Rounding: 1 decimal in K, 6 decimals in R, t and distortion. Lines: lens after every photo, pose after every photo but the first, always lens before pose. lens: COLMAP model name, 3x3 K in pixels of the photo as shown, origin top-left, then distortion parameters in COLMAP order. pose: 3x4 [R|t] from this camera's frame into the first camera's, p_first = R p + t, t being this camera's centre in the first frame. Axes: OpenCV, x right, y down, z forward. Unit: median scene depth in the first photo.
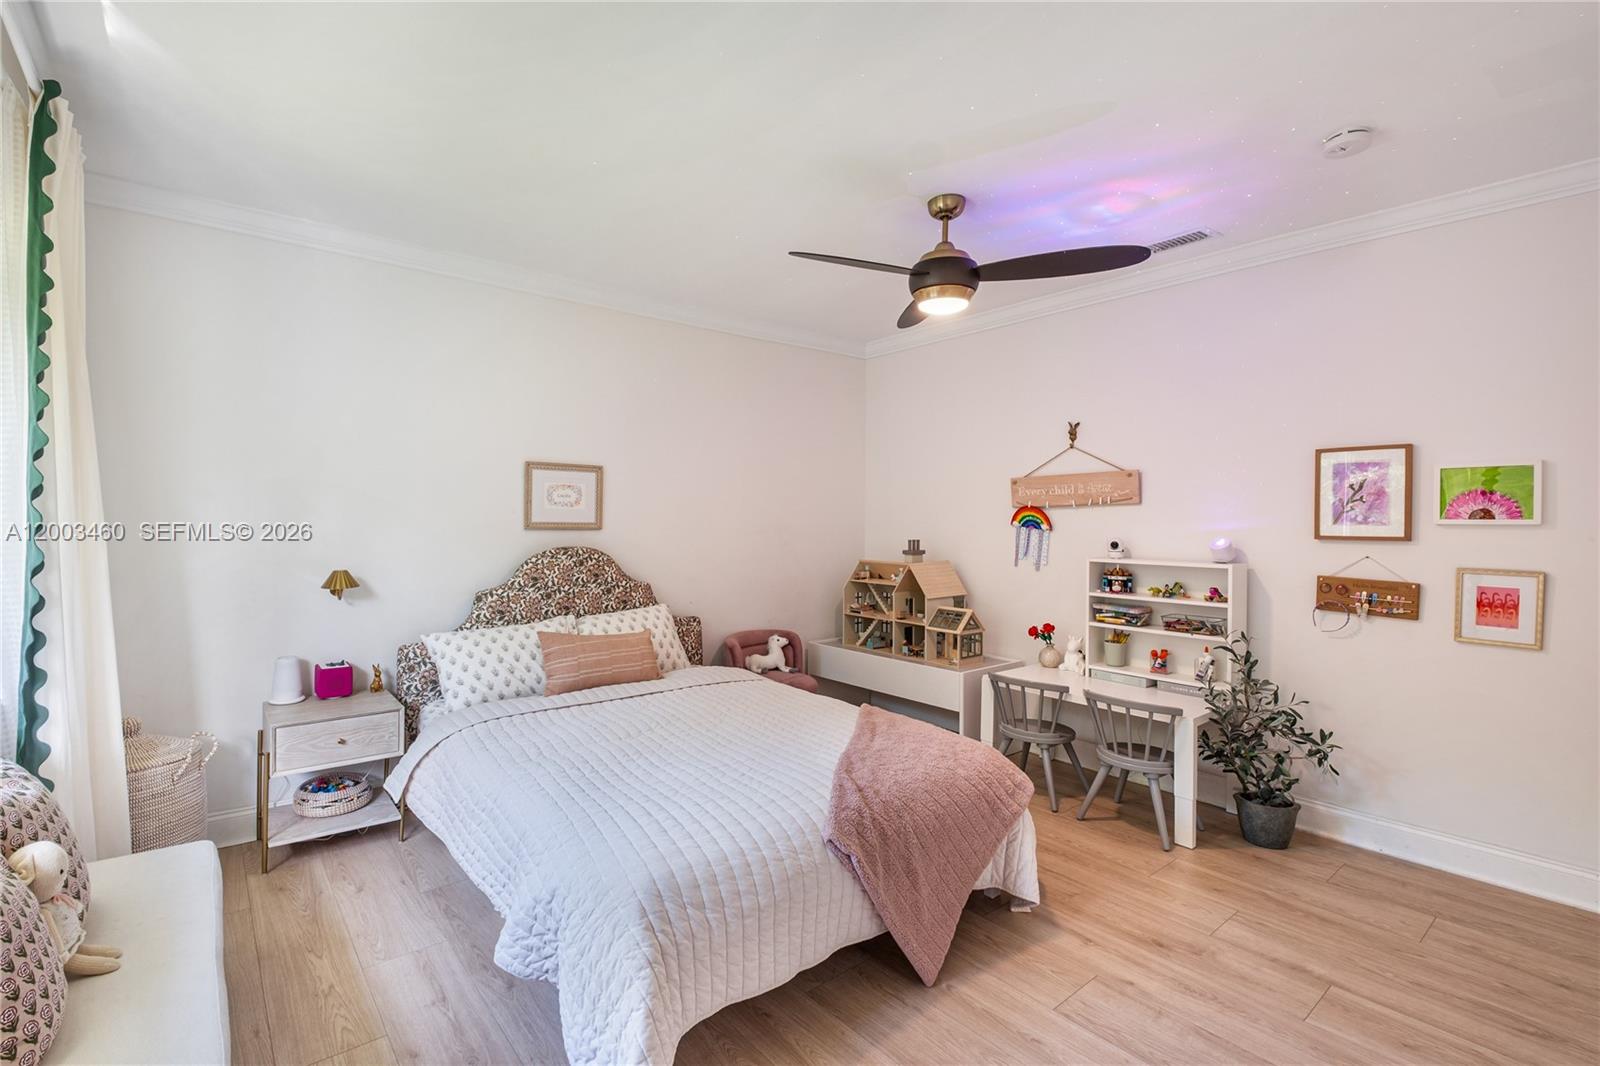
lens RADIAL K [[714.8, 0, 803.6], [0, 714.8, 531.2], [0, 0, 1]] dist [0.003089, -0.004592]
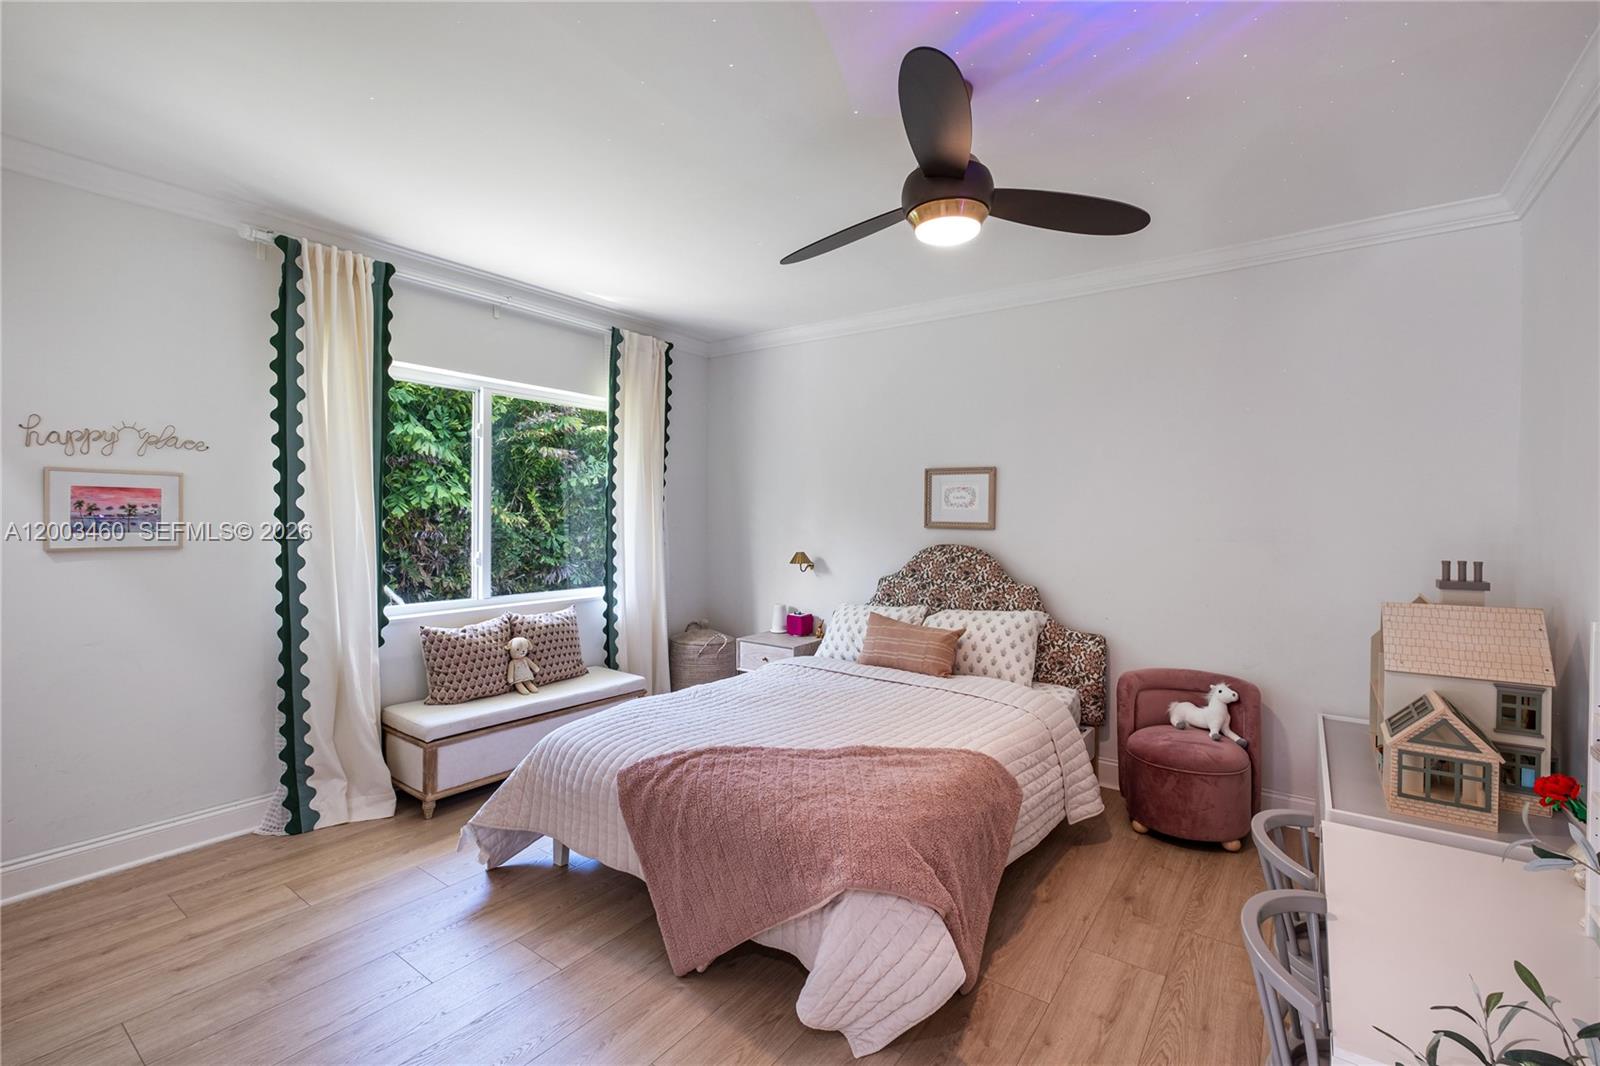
lens RADIAL K [[714.8, 0, 800.9], [0, 714.8, 525.2], [0, 0, 1]] dist [0.003089, -0.004592]
pose [[0.236285, 0.009066, -0.971641, 0.658986], [-0.020365, 0.999783, 0.004376, -0.007496], [0.971470, 0.018753, 0.236419, 0.509978]]
